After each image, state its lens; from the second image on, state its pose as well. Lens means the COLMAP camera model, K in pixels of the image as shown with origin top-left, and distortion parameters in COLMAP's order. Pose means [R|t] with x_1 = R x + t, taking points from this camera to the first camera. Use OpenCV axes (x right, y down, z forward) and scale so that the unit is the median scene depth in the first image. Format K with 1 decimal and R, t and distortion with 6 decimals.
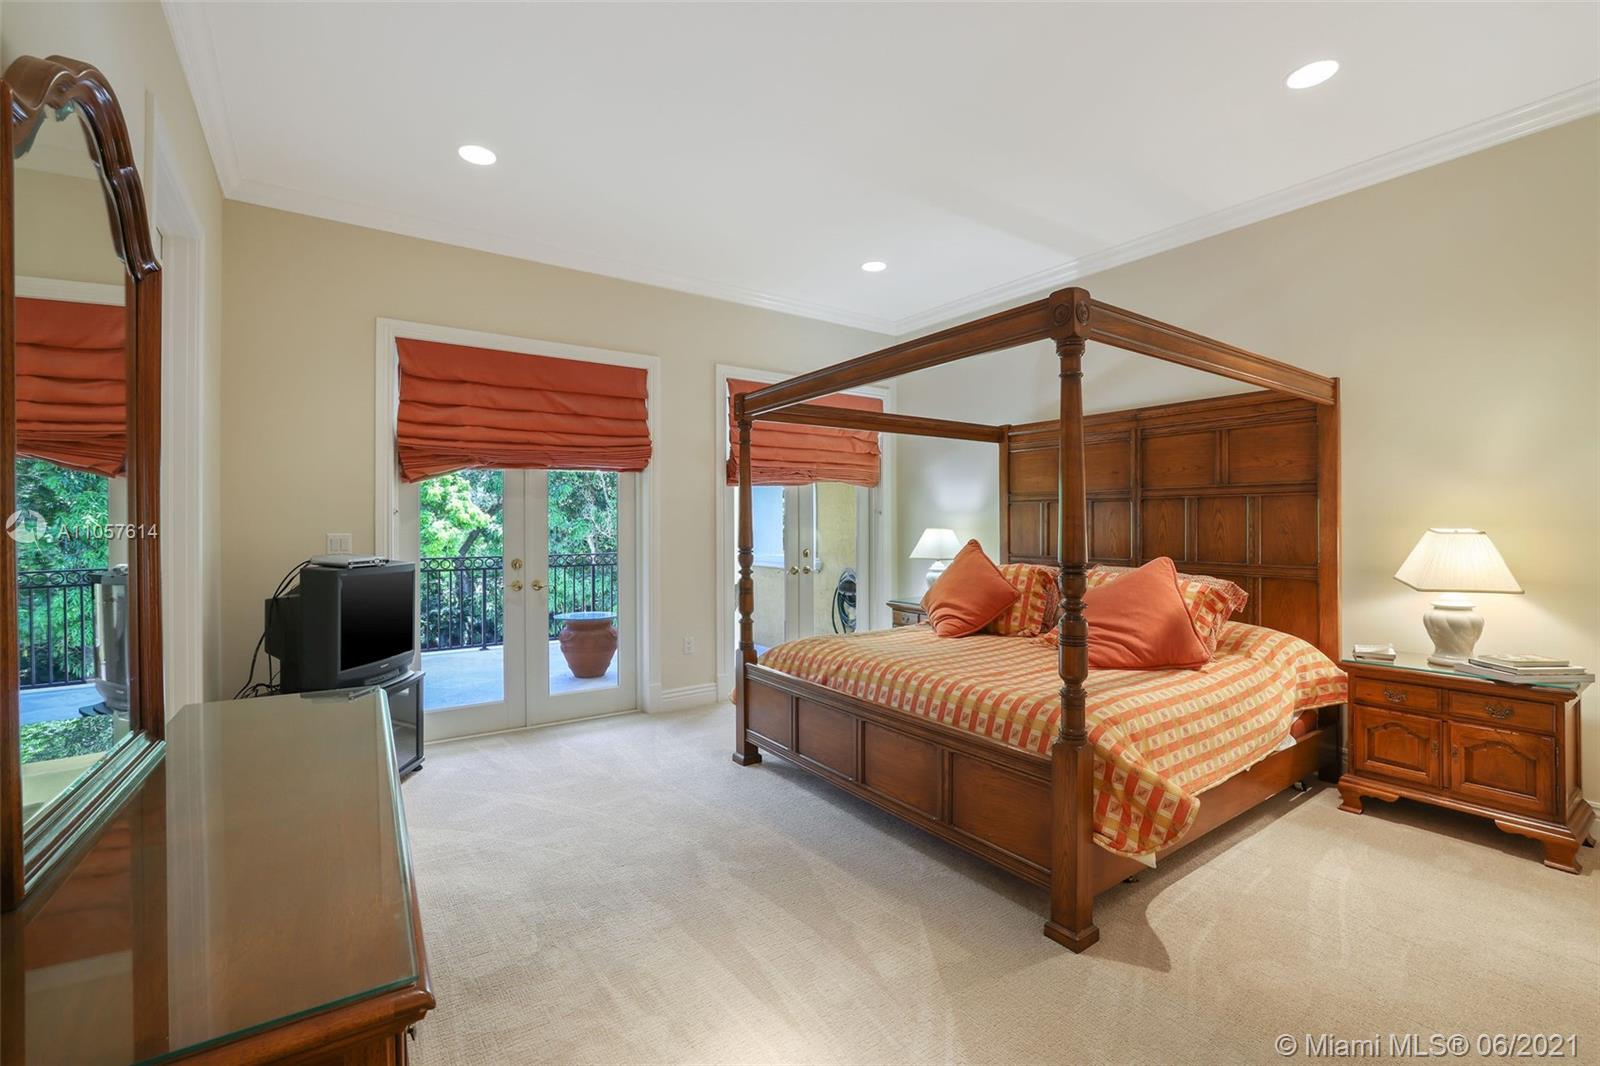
lens RADIAL K [[689.4, 0, 795.9], [0, 689.4, 523.7], [0, 0, 1]] dist [-0.032779, 0.012755]
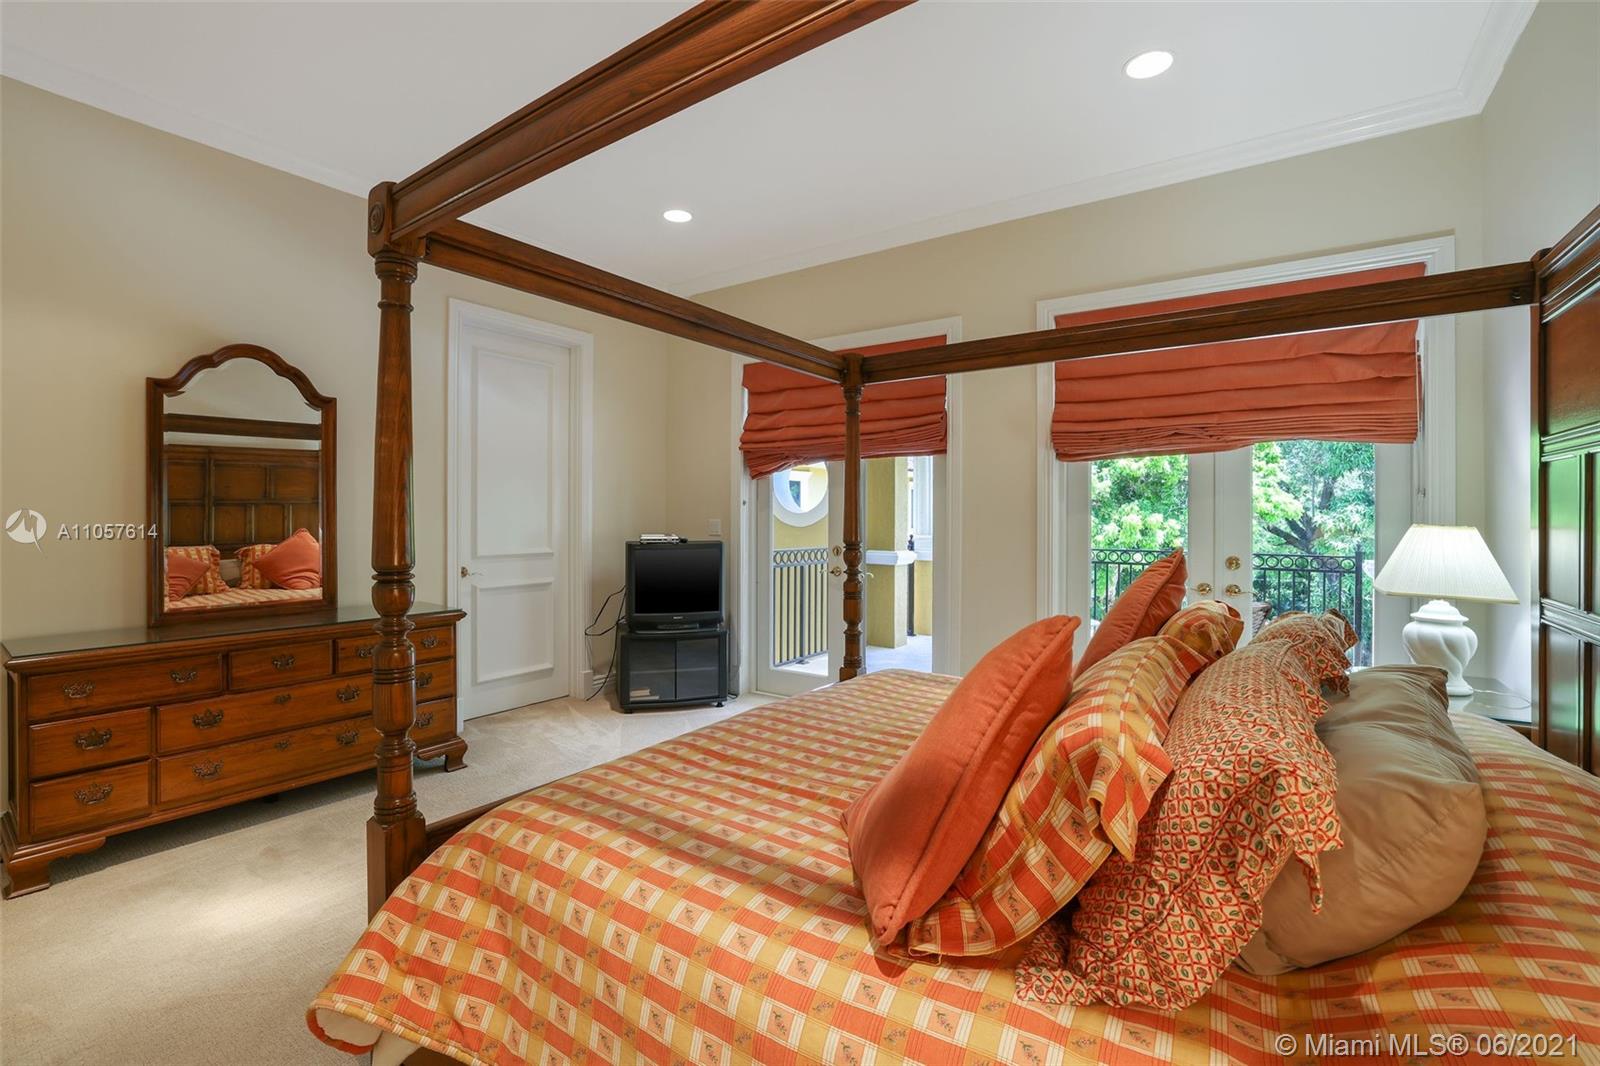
lens RADIAL K [[703.4, 0, 800.0], [0, 703.4, 533.0], [0, 0, 1]] dist [-0.032120, 0.013808]
pose [[0.326900, 0.032276, -0.944508, 0.630052], [-0.005953, 0.999467, 0.032094, -0.002736], [0.945040, -0.004869, 0.326918, 0.598133]]
